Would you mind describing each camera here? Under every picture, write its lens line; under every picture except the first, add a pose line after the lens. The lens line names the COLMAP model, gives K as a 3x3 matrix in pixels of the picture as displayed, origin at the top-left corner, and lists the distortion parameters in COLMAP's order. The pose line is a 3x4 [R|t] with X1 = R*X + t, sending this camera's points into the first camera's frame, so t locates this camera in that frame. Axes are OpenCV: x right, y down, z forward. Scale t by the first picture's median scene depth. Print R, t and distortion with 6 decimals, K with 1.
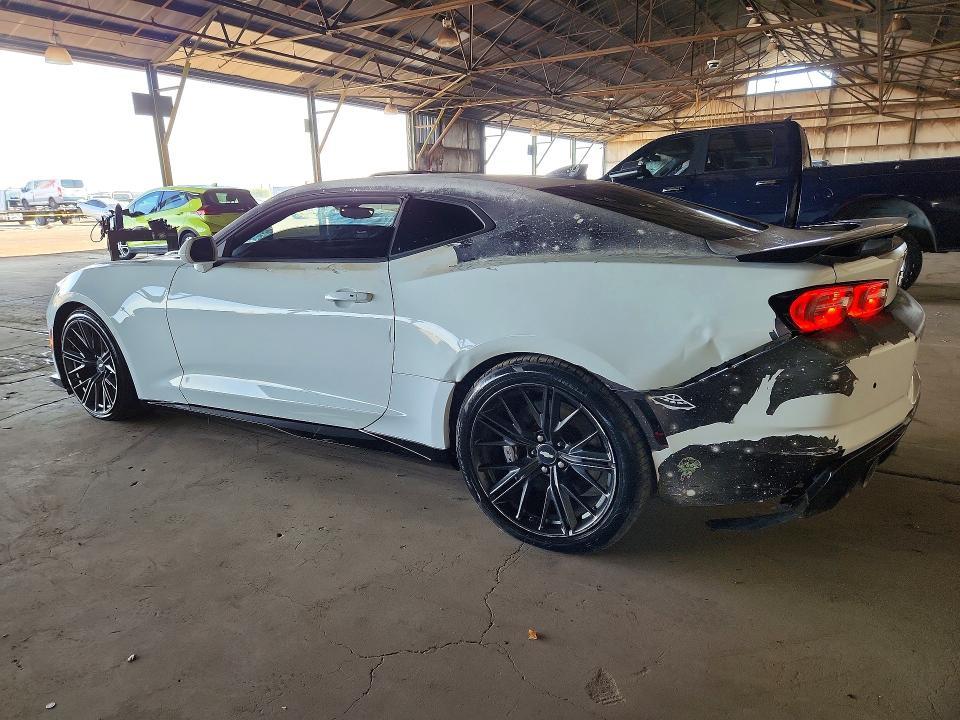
lens RADIAL K [[655.2, 0, 474.8], [0, 655.2, 358.4], [0, 0, 1]] dist [0.023796, -0.004701]
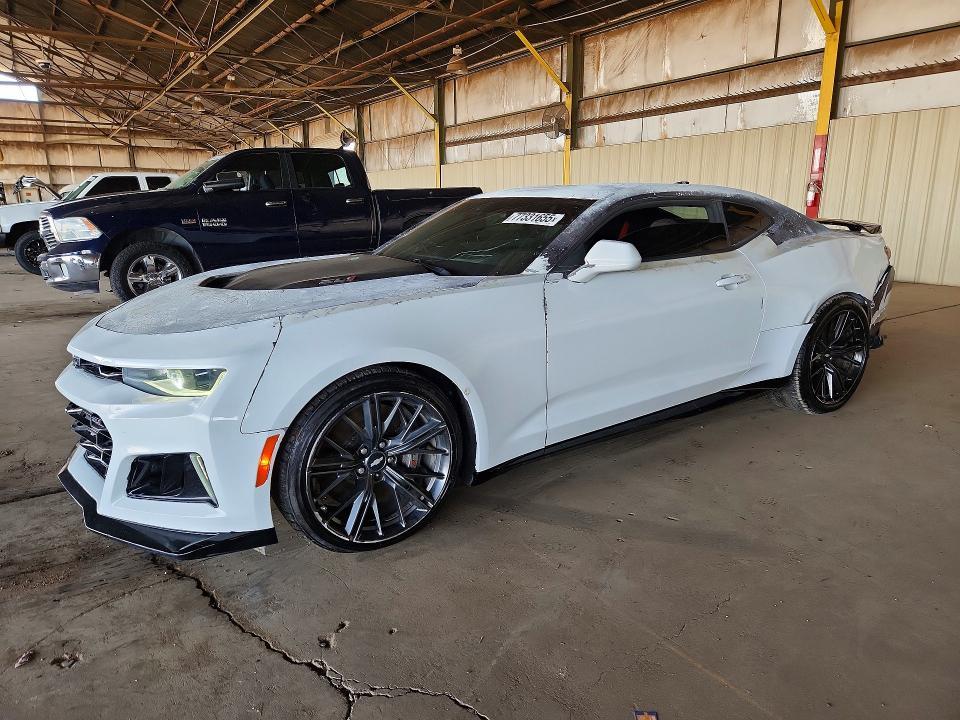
lens RADIAL K [[655.2, 0, 474.8], [0, 655.2, 358.4], [0, 0, 1]] dist [0.023796, -0.004701]
pose [[0.434206, -0.191438, 0.880237, -0.109180], [0.217674, 0.970498, 0.103694, -0.013390], [-0.874119, 0.146581, 0.463067, 0.063131]]
